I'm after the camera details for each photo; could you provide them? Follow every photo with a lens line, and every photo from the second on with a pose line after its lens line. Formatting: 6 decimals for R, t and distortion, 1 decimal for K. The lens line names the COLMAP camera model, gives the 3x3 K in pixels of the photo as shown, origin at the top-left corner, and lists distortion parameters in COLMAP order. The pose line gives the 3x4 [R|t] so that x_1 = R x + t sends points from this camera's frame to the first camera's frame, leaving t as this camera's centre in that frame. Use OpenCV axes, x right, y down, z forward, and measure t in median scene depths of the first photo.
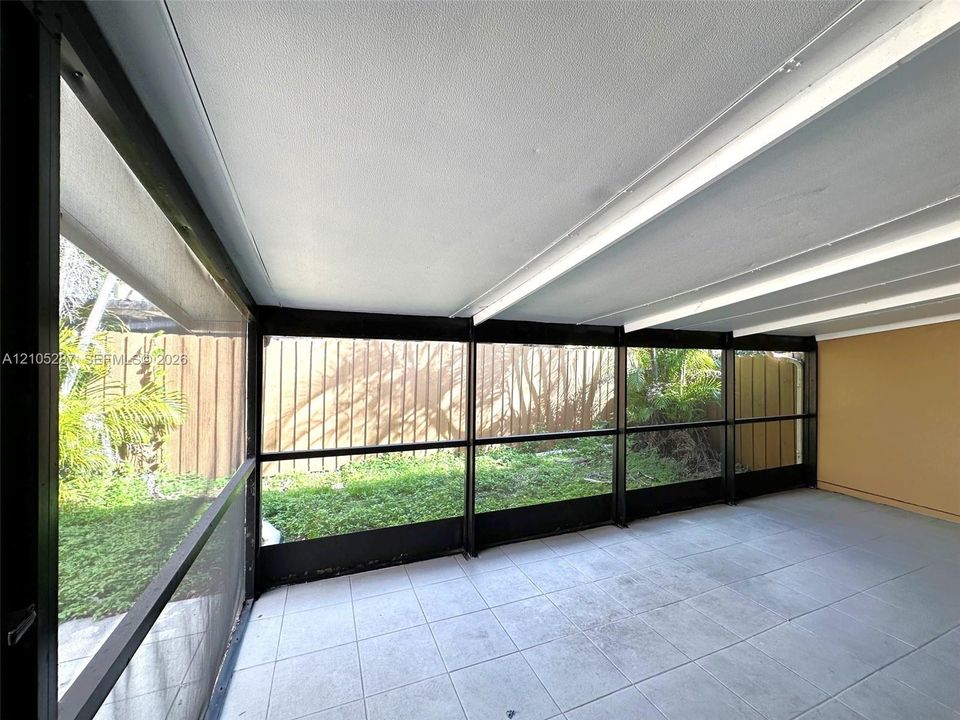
lens RADIAL K [[381.1, 0, 480.0], [0, 381.1, 360.0], [0, 0, 1]] dist [0.000270, 0.000256]
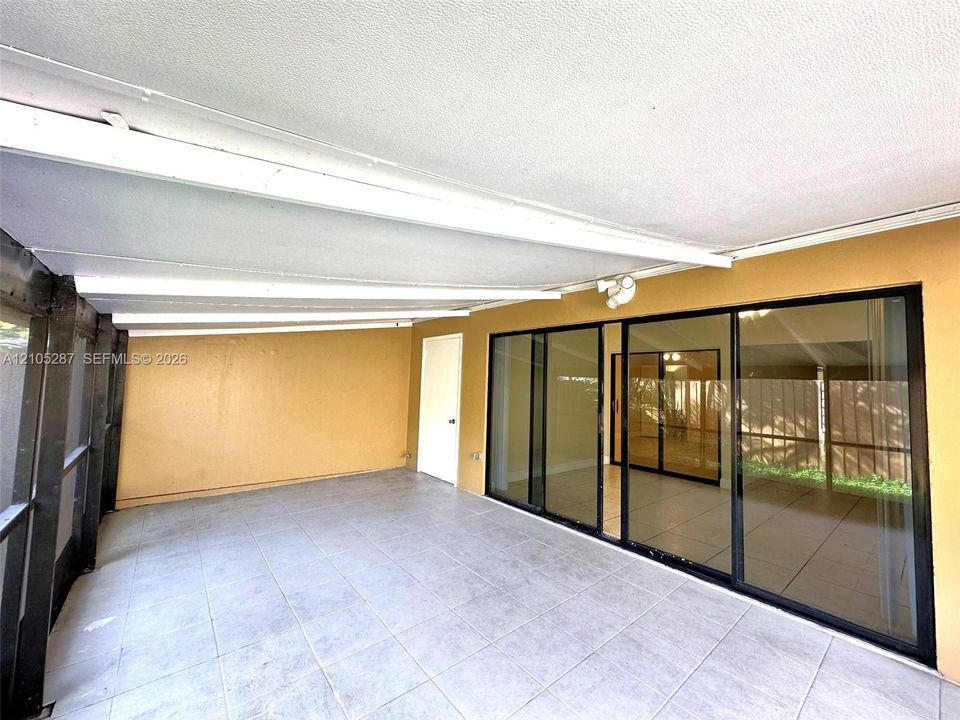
lens RADIAL K [[381.1, 0, 480.0], [0, 381.1, 360.0], [0, 0, 1]] dist [0.000270, 0.000256]
pose [[-0.297064, 0.038648, 0.954075, -0.265179], [-0.040097, 0.997794, -0.052904, 0.025915], [-0.954015, -0.053972, -0.294859, 0.767509]]
